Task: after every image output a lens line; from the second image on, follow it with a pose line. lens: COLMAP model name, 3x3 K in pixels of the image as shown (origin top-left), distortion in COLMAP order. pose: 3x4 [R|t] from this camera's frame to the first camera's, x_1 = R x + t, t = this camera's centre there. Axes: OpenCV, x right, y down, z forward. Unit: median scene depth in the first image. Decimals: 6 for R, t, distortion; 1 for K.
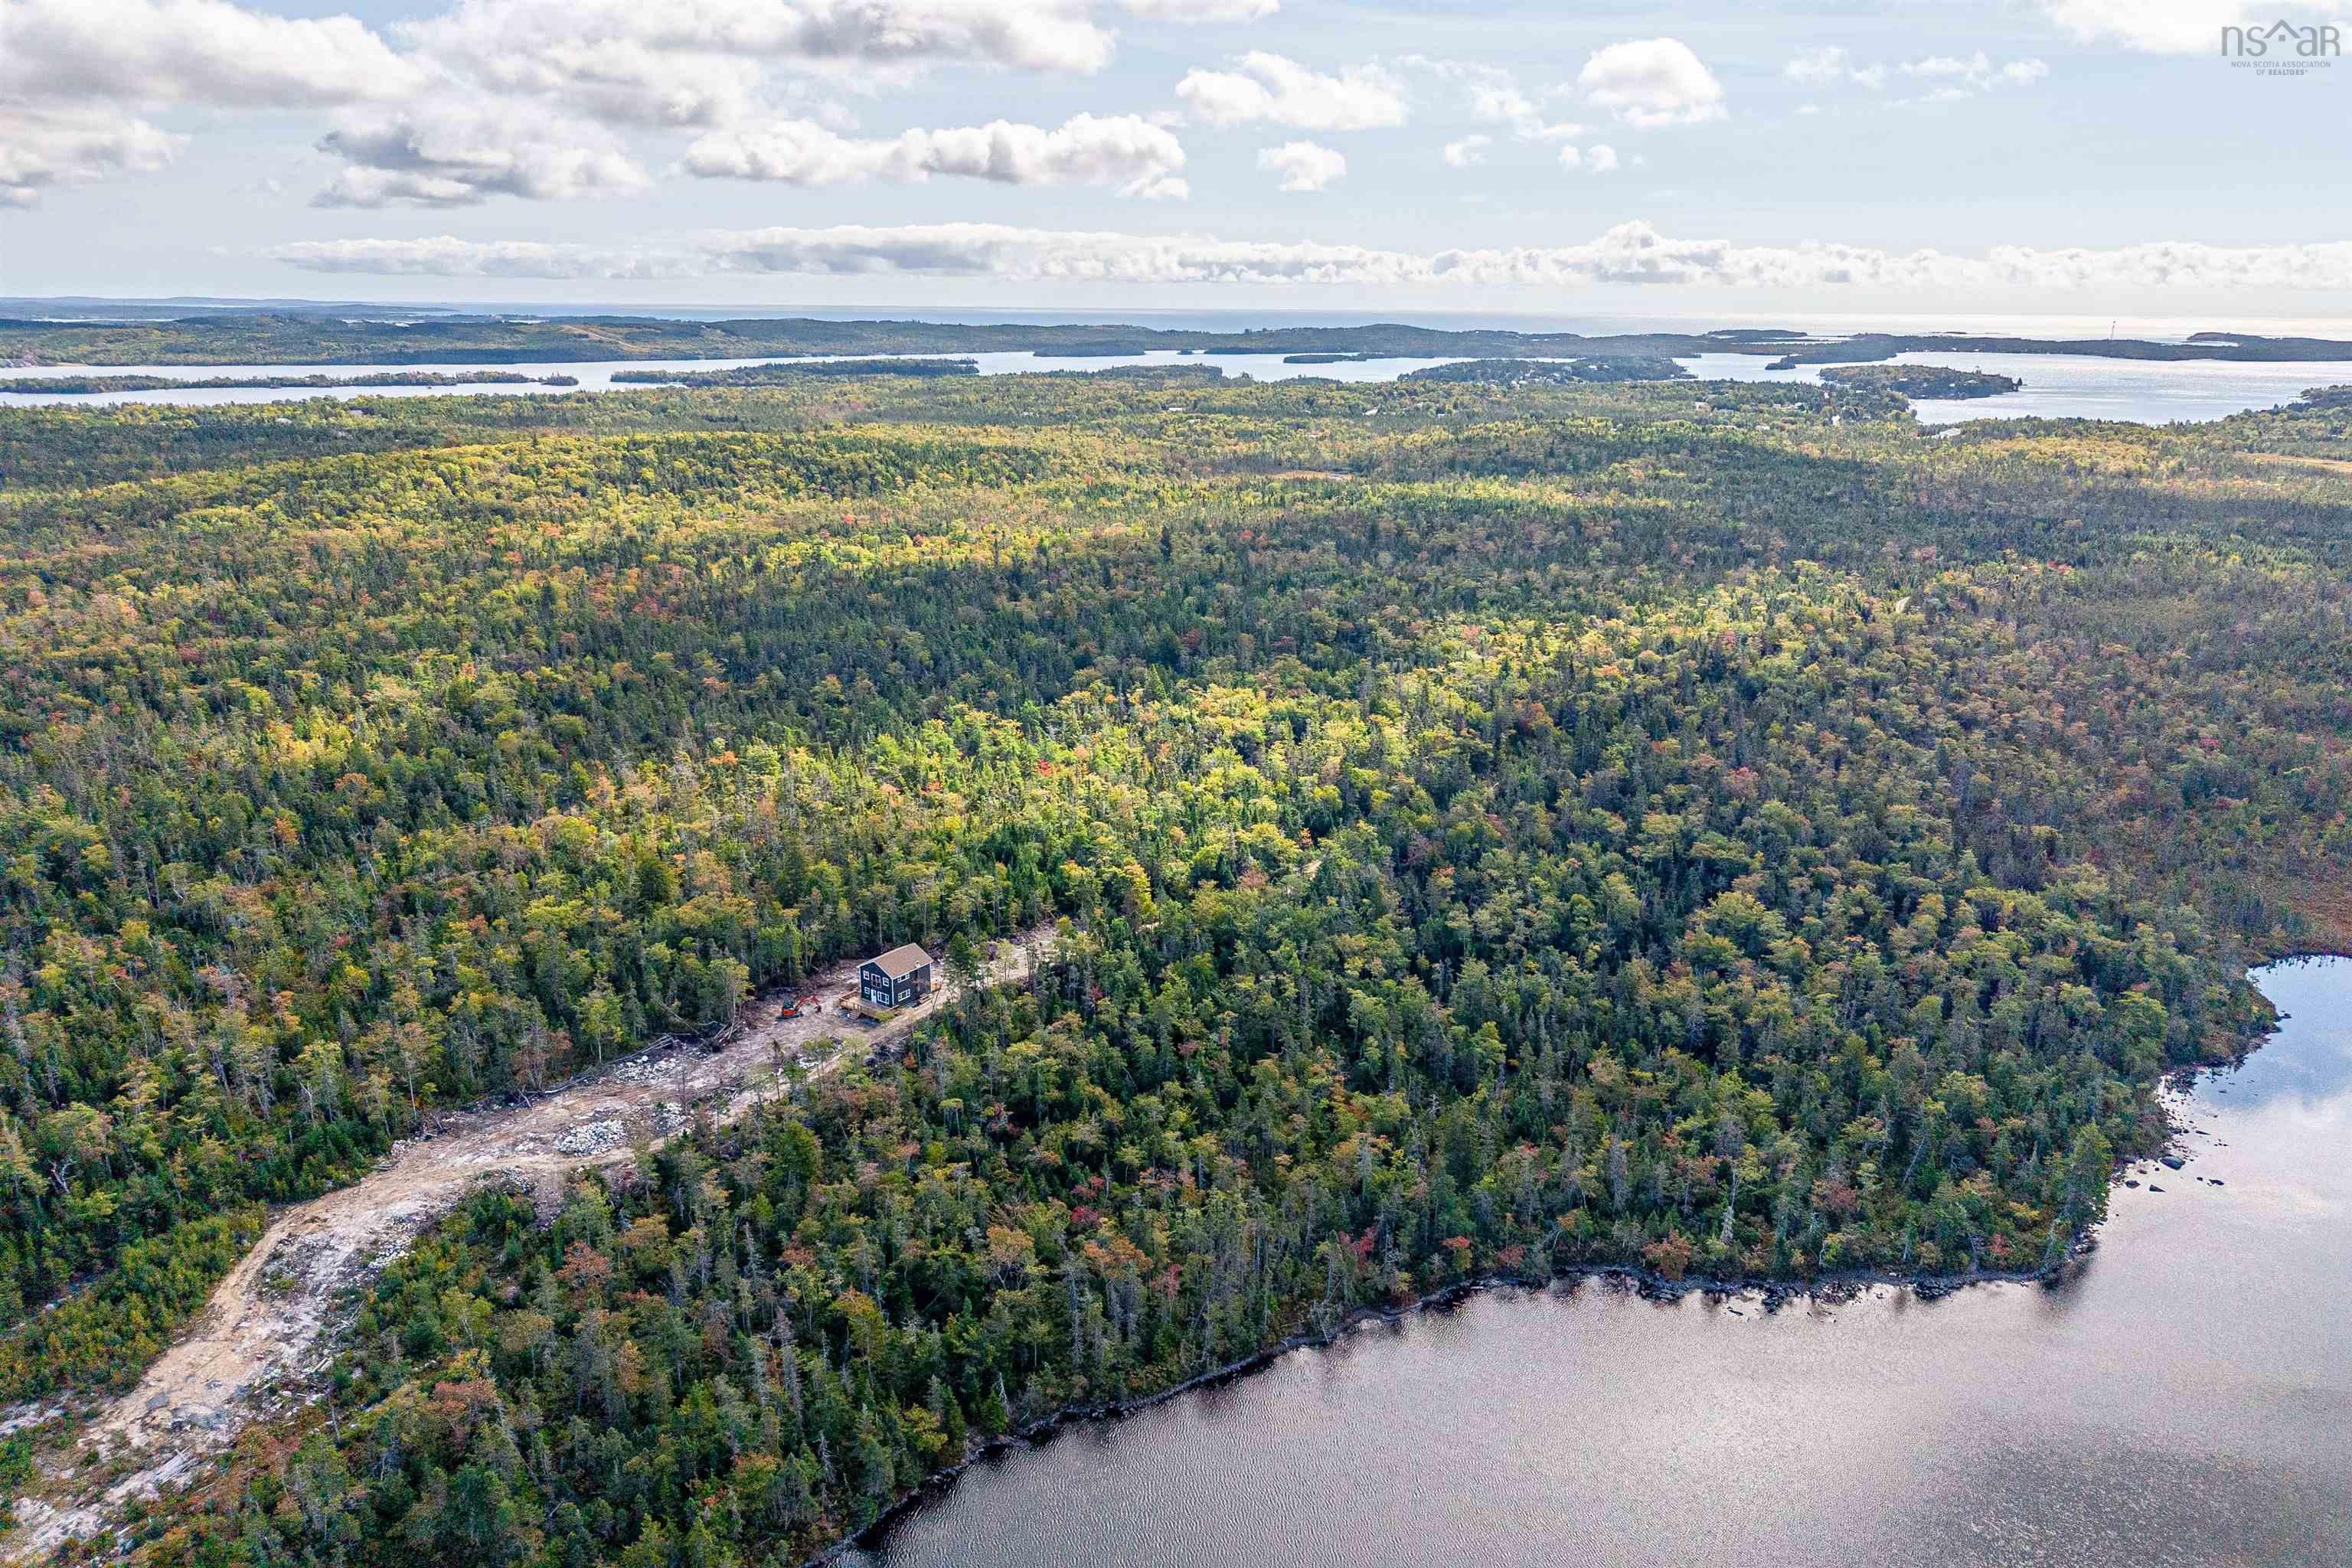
lens RADIAL K [[1603.8, 0, 1129.2], [0, 1603.8, 787.4], [0, 0, 1]] dist [0.003828, -0.008245]
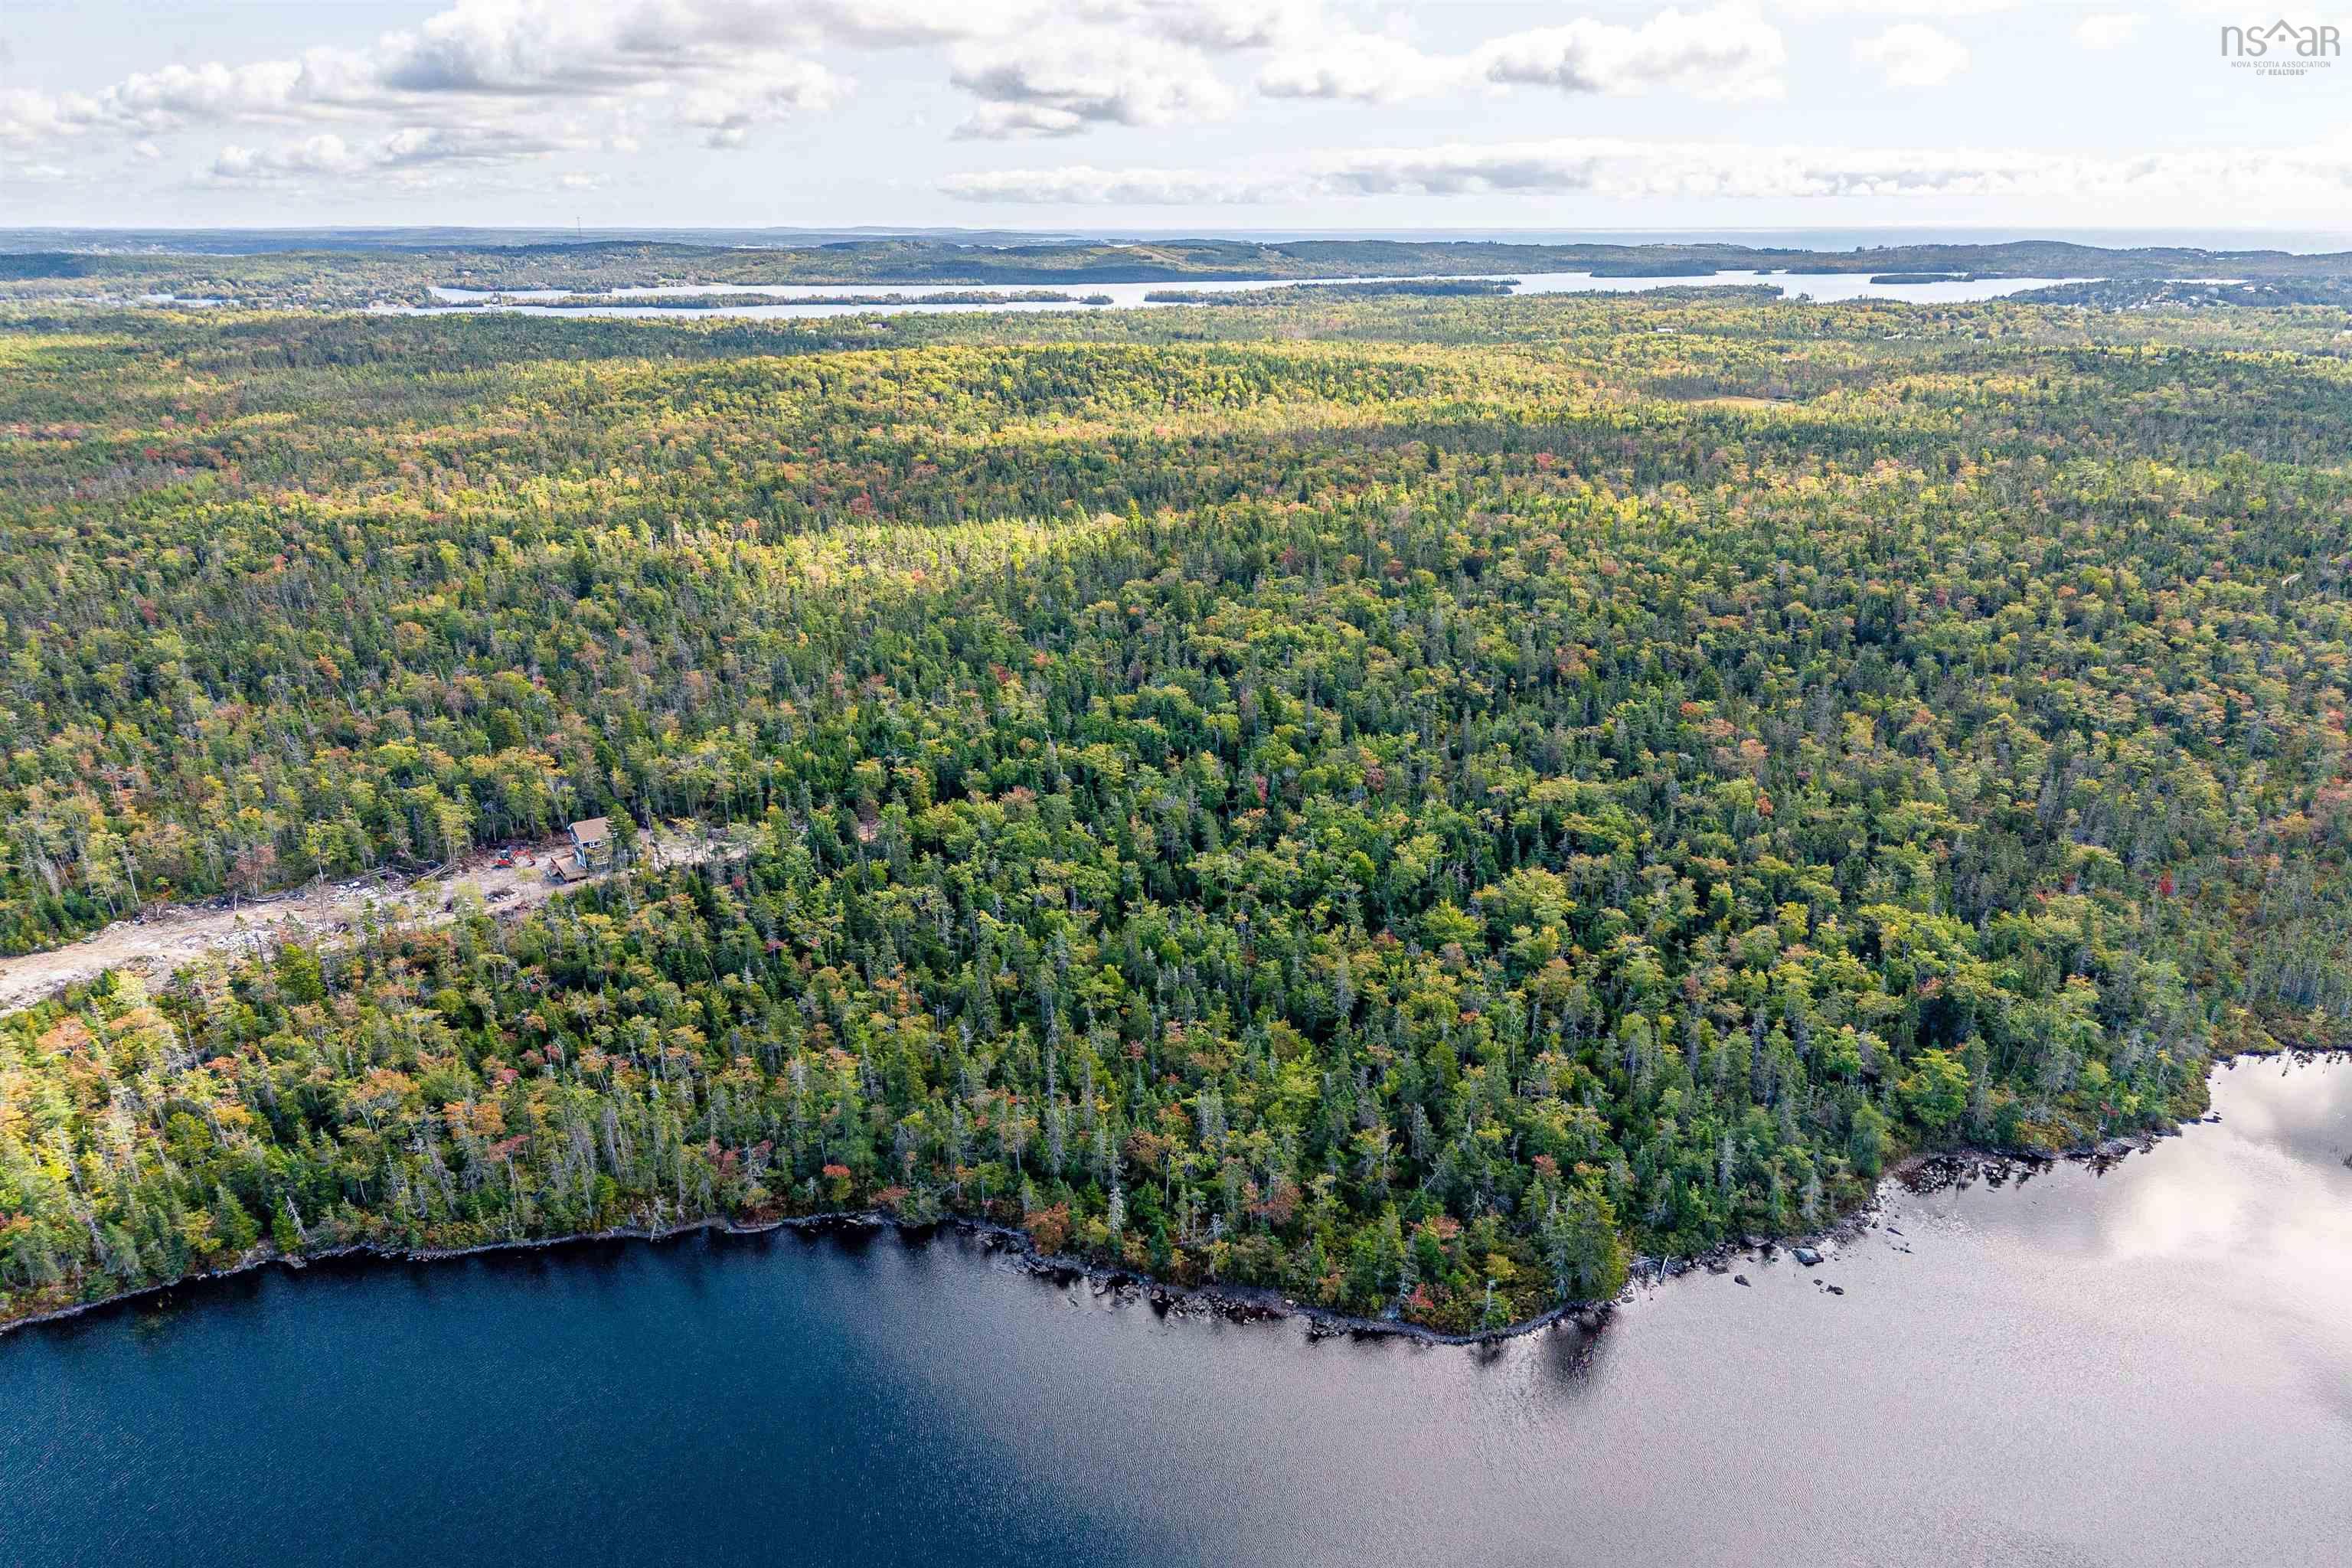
lens RADIAL K [[1603.8, 0, 1129.2], [0, 1603.8, 787.4], [0, 0, 1]] dist [0.003828, -0.008245]
pose [[0.936735, 0.105269, -0.333835, 0.046039], [-0.090601, 0.994123, 0.059254, -0.000760], [0.338111, -0.025259, 0.940767, 0.012583]]
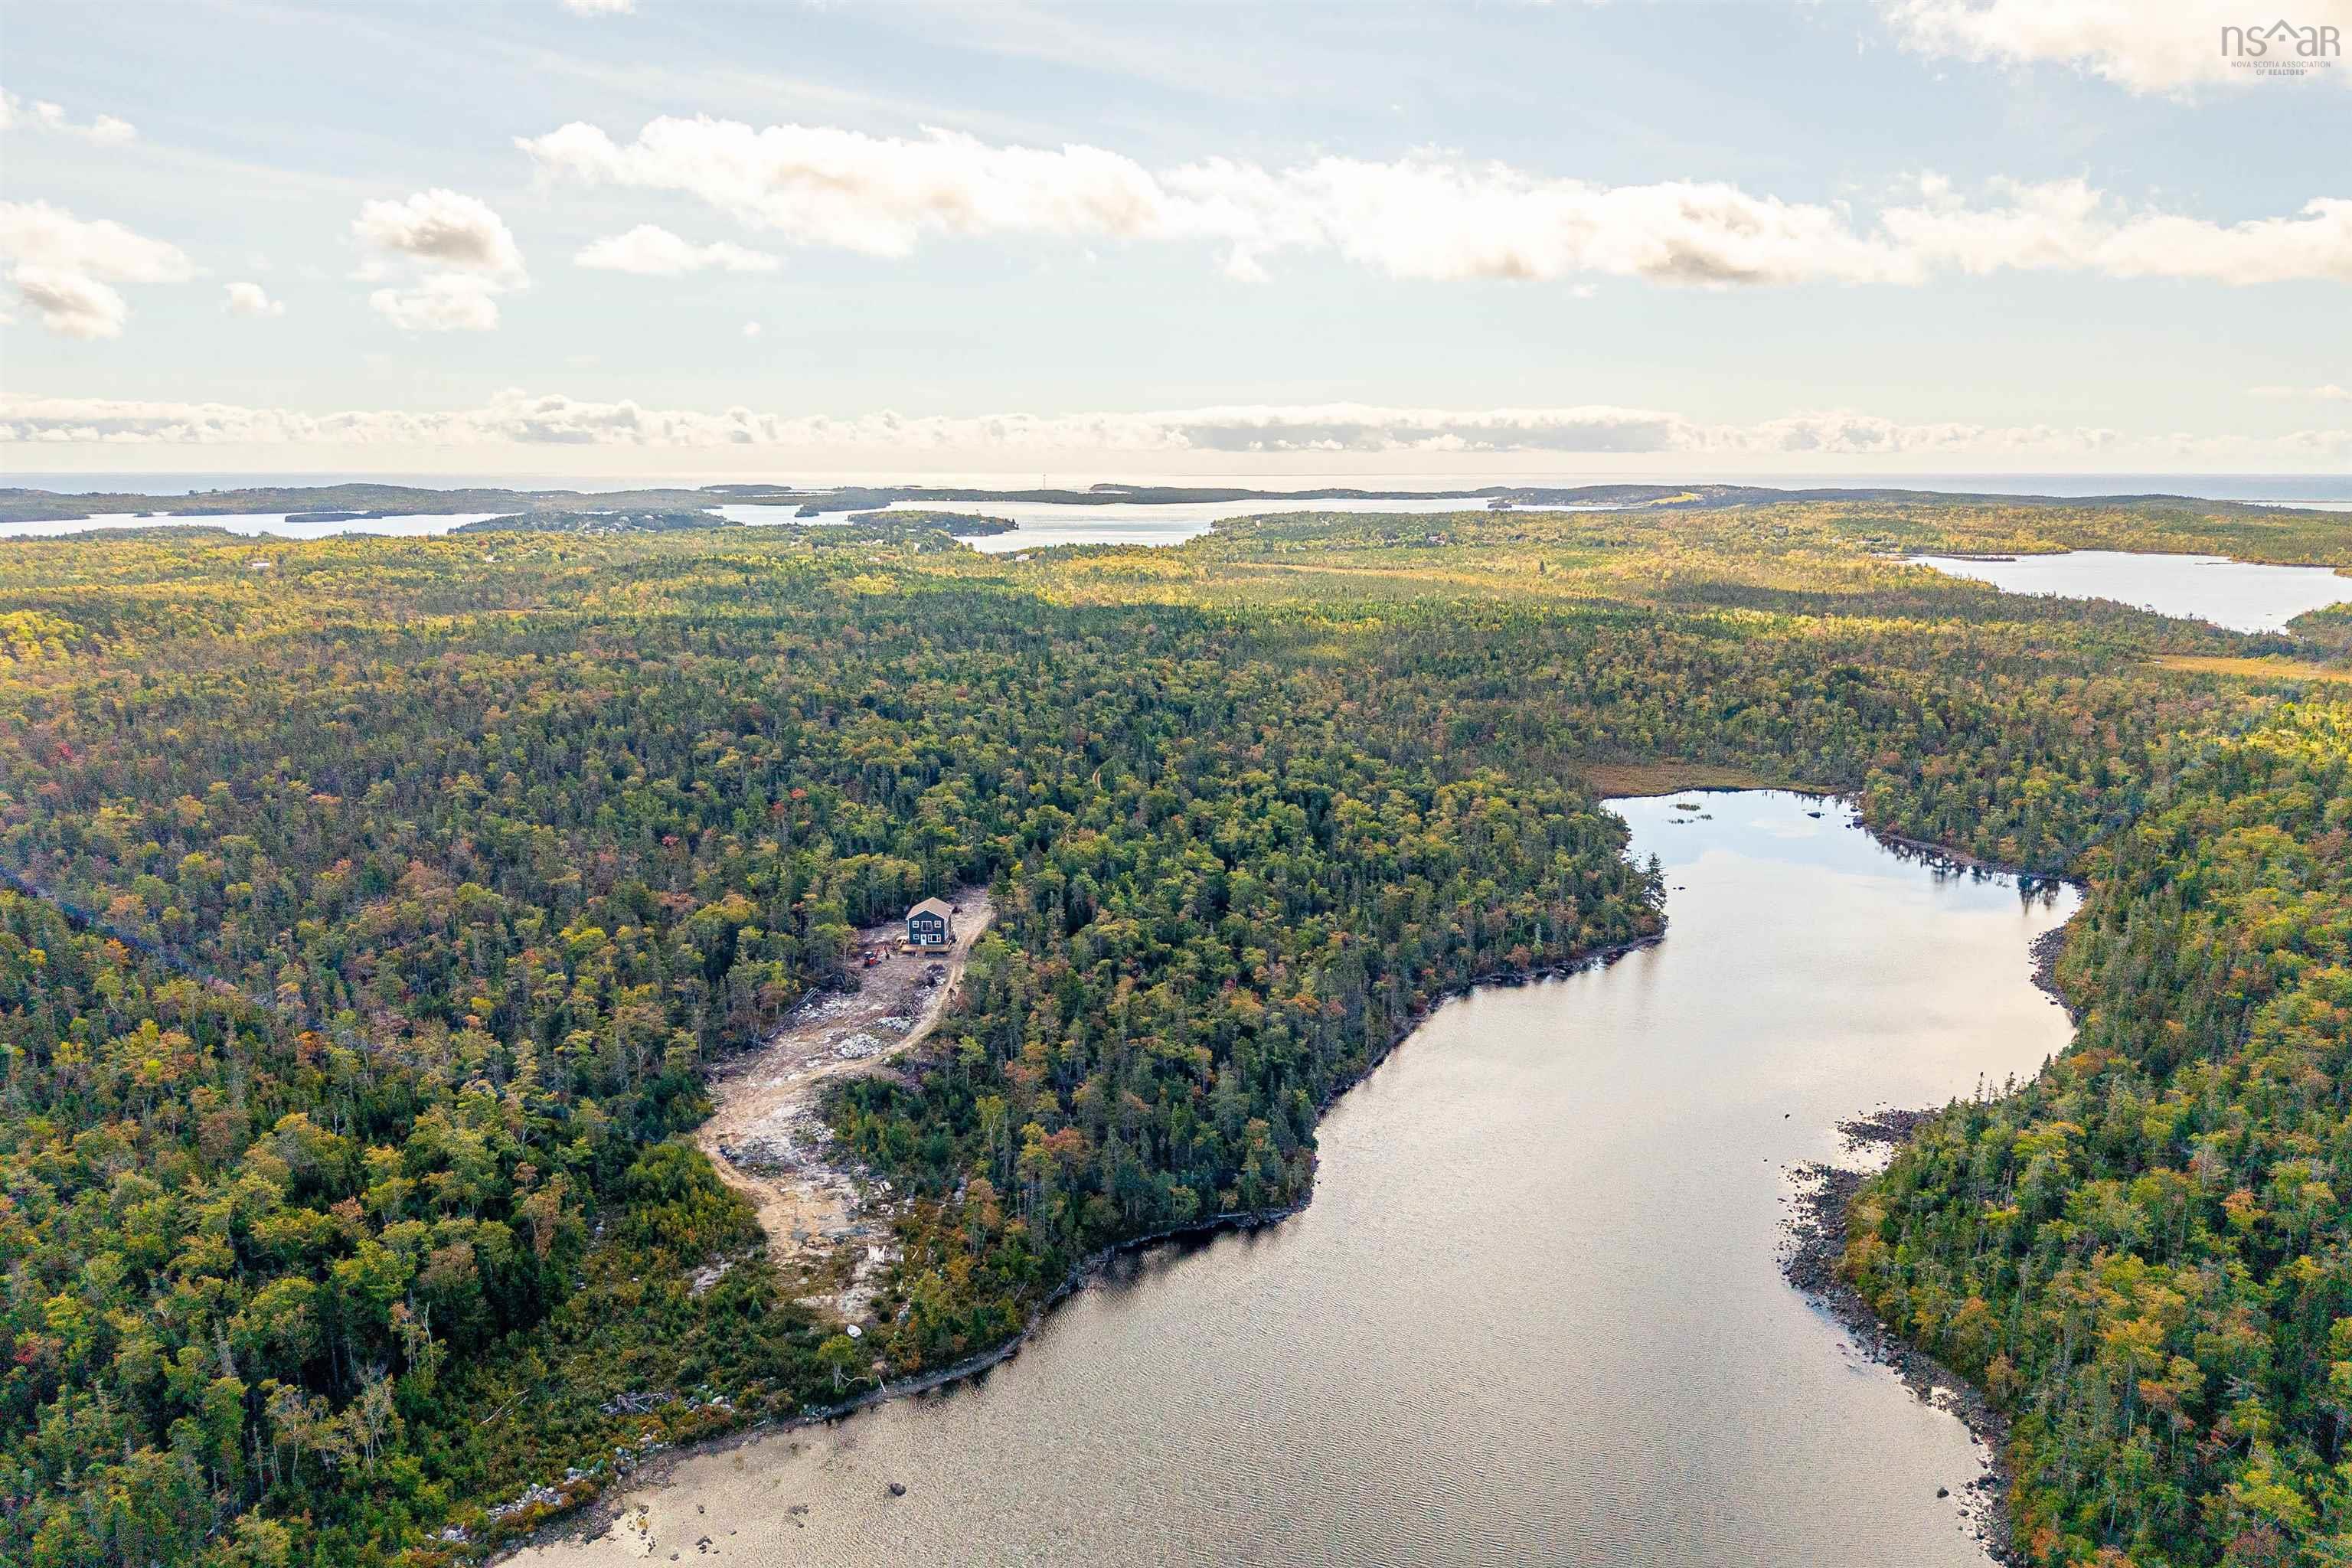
lens RADIAL K [[1628.4, 0, 1176.0], [0, 1628.4, 784.0], [0, 0, 1]] dist [-0.077476, -0.000331]
pose [[0.798153, -0.107153, 0.592849, -0.062175], [0.164025, 0.985532, -0.042700, 0.008129], [-0.579696, 0.131323, 0.804181, -0.012463]]
